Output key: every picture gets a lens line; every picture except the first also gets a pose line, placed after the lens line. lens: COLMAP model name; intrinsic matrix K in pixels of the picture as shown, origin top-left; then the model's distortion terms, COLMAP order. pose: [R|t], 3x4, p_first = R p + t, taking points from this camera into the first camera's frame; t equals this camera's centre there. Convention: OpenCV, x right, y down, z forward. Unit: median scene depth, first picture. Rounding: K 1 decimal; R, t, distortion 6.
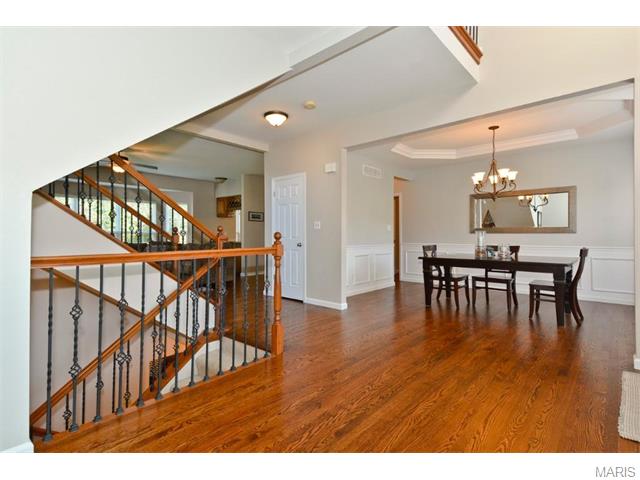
lens RADIAL K [[326.1, 0, 301.2], [0, 326.1, 231.5], [0, 0, 1]] dist [0.011388, -0.001741]
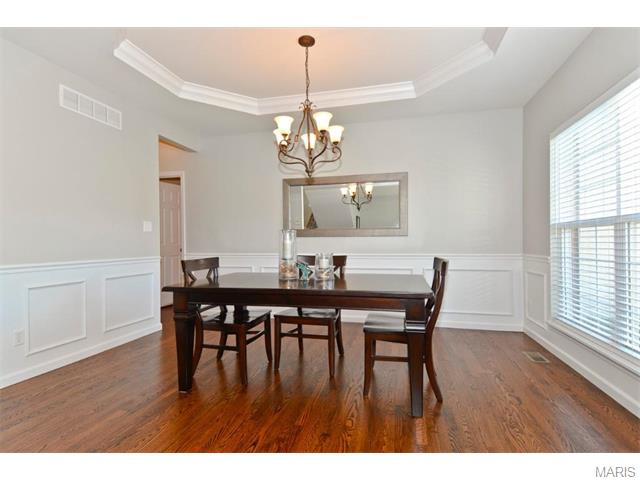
lens RADIAL K [[341.7, 0, 319.6], [0, 341.7, 240.9], [0, 0, 1]] dist [-0.003107, -0.001075]
pose [[0.864607, -0.009119, 0.502365, 0.305880], [0.004183, 0.999931, 0.010952, 0.009418], [-0.502431, -0.007368, 0.864586, 0.477810]]
